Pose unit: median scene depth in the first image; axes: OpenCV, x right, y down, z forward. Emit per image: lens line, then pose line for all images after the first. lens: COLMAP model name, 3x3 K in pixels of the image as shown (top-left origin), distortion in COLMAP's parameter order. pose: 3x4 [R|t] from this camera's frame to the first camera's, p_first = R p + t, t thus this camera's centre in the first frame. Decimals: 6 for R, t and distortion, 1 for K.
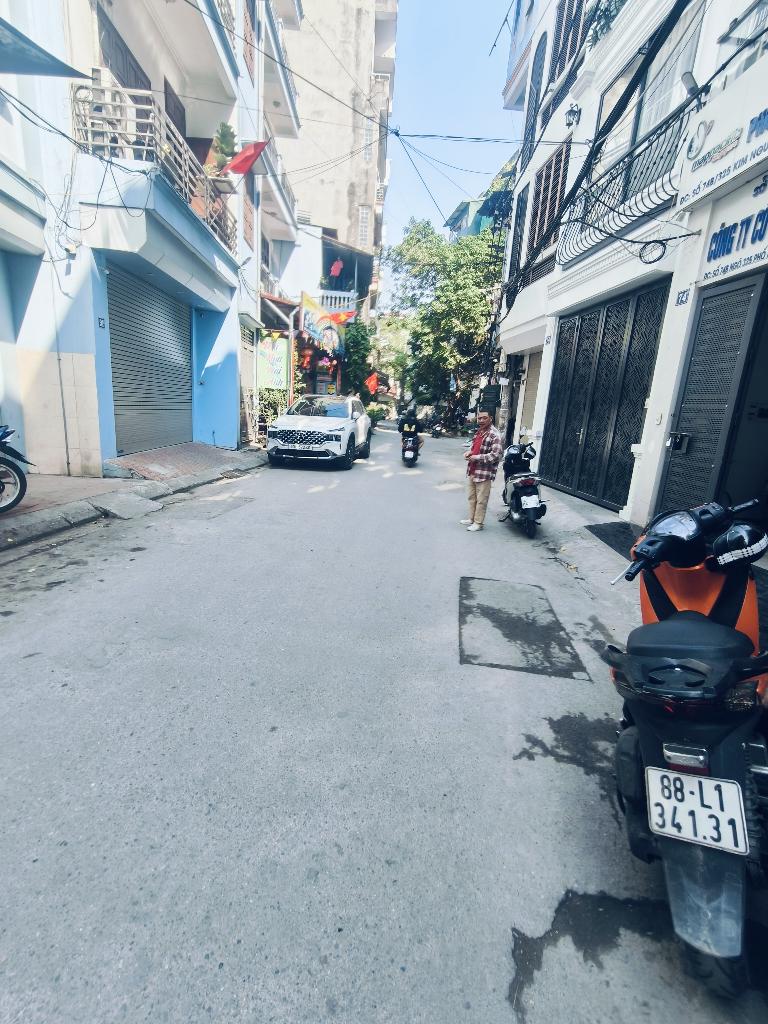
lens RADIAL K [[475.6, 0, 383.5], [0, 475.6, 519.1], [0, 0, 1]] dist [-0.000298, 0.007067]
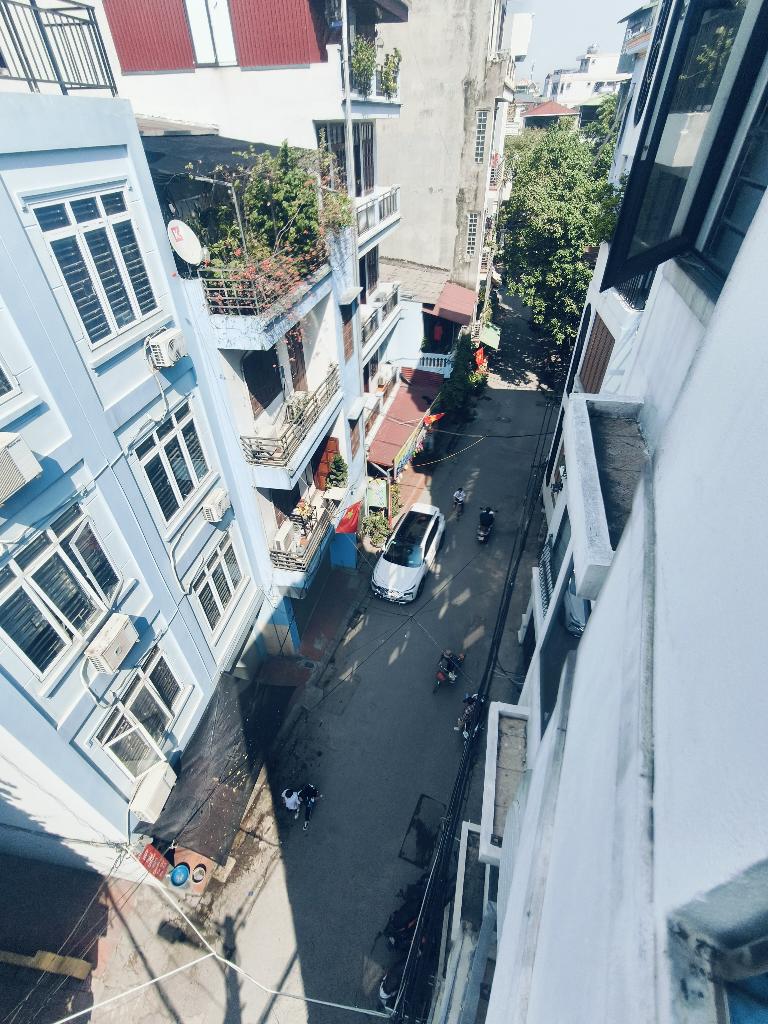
lens RADIAL K [[475.6, 0, 383.5], [0, 475.6, 519.1], [0, 0, 1]] dist [-0.000298, 0.007067]
pose [[0.959800, 0.104184, -0.260634, 0.168191], [0.024219, 0.894360, 0.446691, -0.867200], [0.279639, -0.435047, 0.855884, -0.270345]]
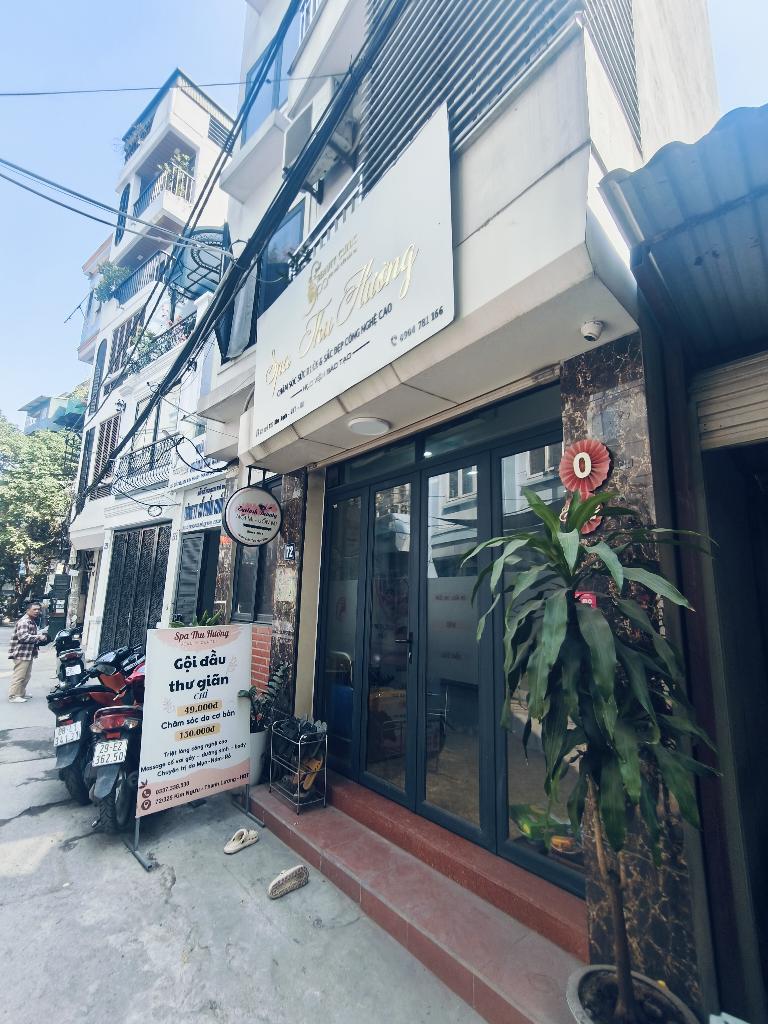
lens RADIAL K [[475.6, 0, 383.5], [0, 475.6, 519.1], [0, 0, 1]] dist [-0.000298, 0.007067]
pose [[0.711620, 0.082876, 0.697659, -0.018485], [0.177283, 0.939701, -0.292460, 0.046255], [-0.679829, 0.331804, 0.654018, -0.260449]]
